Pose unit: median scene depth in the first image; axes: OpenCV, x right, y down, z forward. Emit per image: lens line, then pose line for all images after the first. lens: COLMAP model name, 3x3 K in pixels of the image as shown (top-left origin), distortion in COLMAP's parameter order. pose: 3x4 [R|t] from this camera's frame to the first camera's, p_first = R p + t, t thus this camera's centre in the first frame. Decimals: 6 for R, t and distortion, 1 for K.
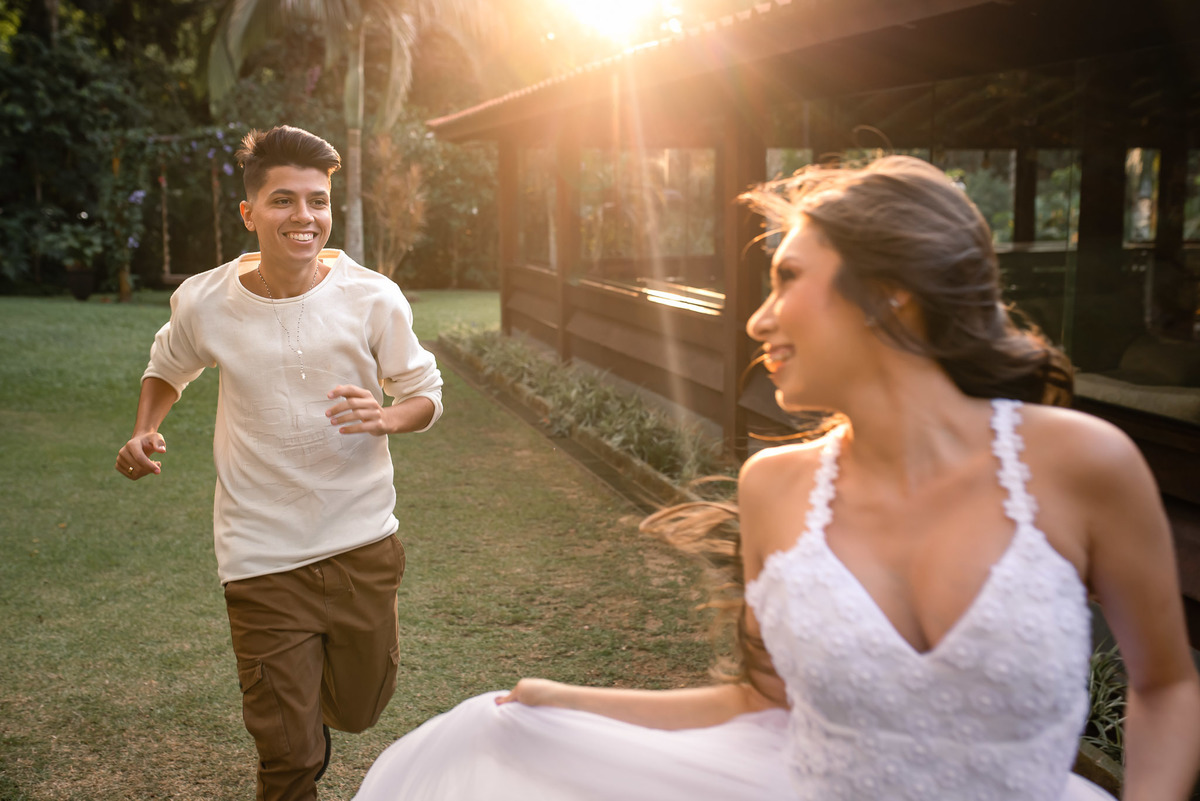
lens RADIAL K [[1200.9, 0, 600.0], [0, 1200.9, 400.5], [0, 0, 1]] dist [-0.033098, 0.022361]
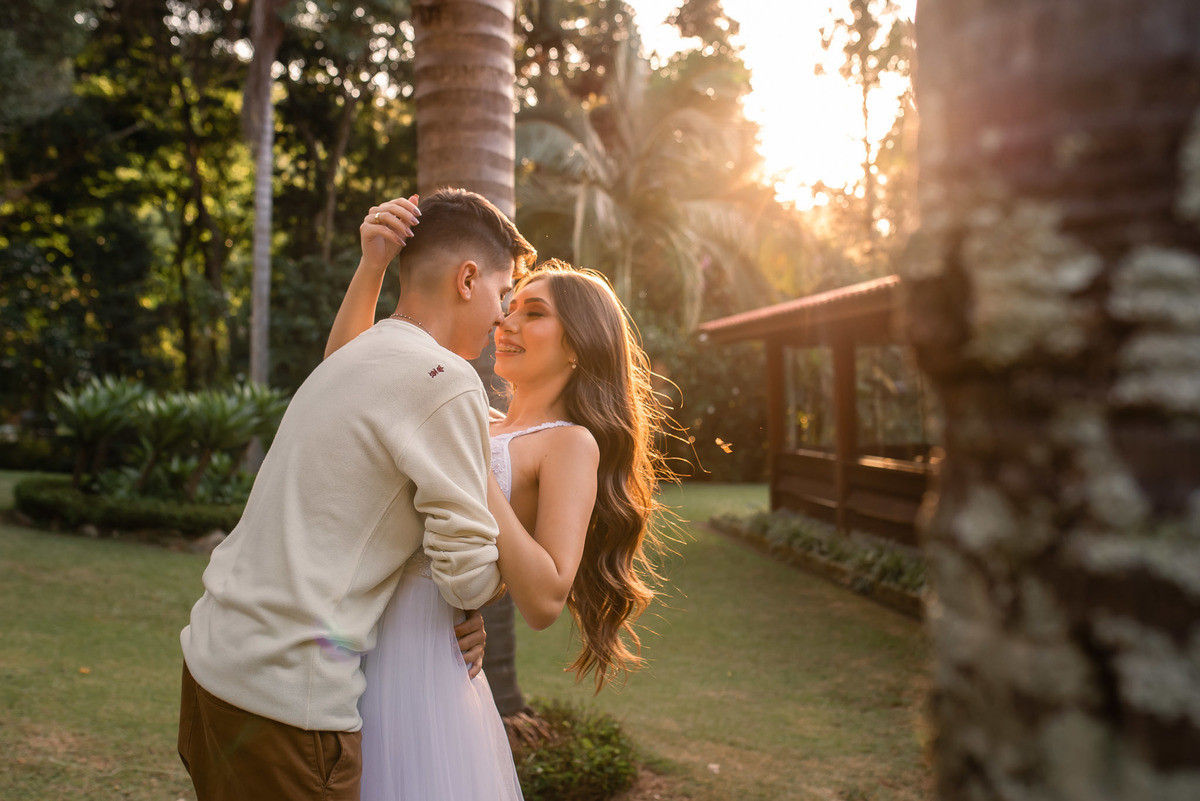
lens RADIAL K [[1251.7, 0, 600.0], [0, 1251.7, 400.5], [0, 0, 1]] dist [-0.043539, 0.035976]
pose [[0.987732, -0.015253, -0.155410, -0.058793], [-0.010231, 0.986759, -0.161870, 0.027922], [0.155821, 0.161474, 0.974498, -0.149383]]
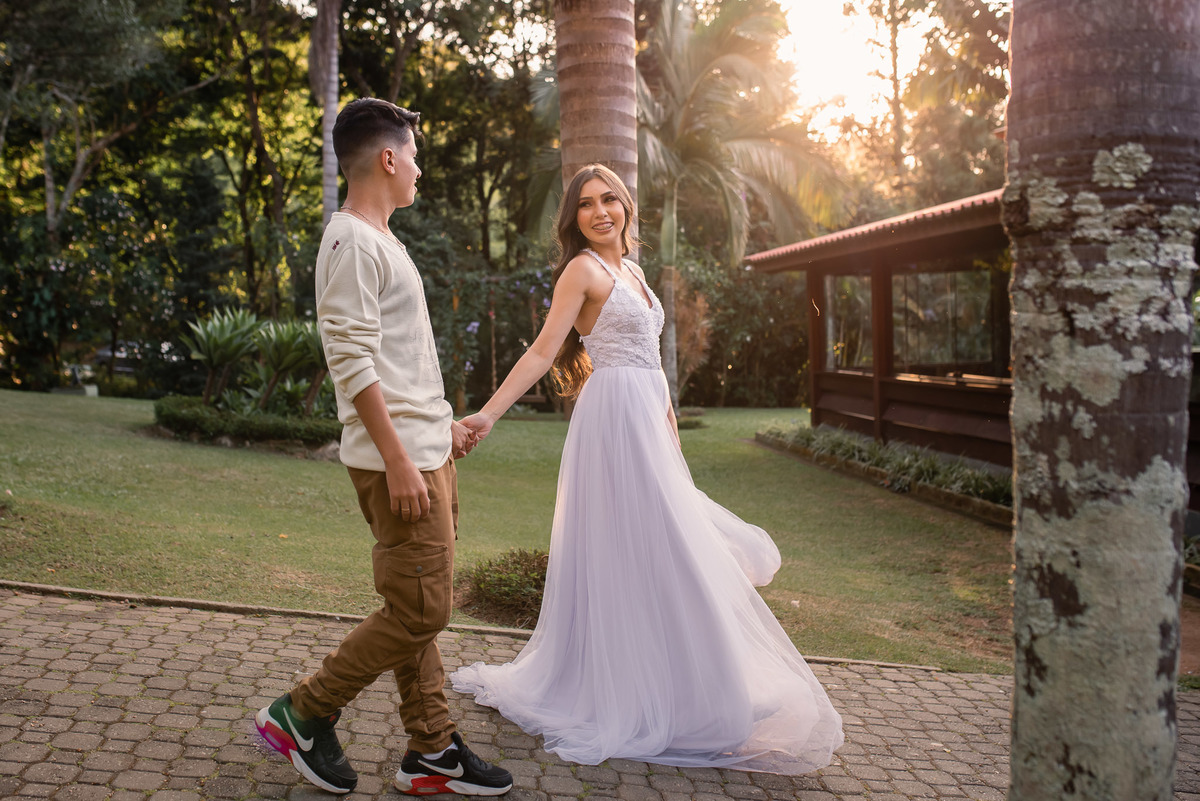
lens RADIAL K [[1200.9, 0, 600.0], [0, 1200.9, 400.5], [0, 0, 1]] dist [-0.033098, 0.022361]
pose [[0.982528, -0.017216, -0.185316, -0.069925], [-0.002765, 0.994252, -0.107027, 0.044788], [0.186094, 0.105669, 0.976833, -0.211878]]
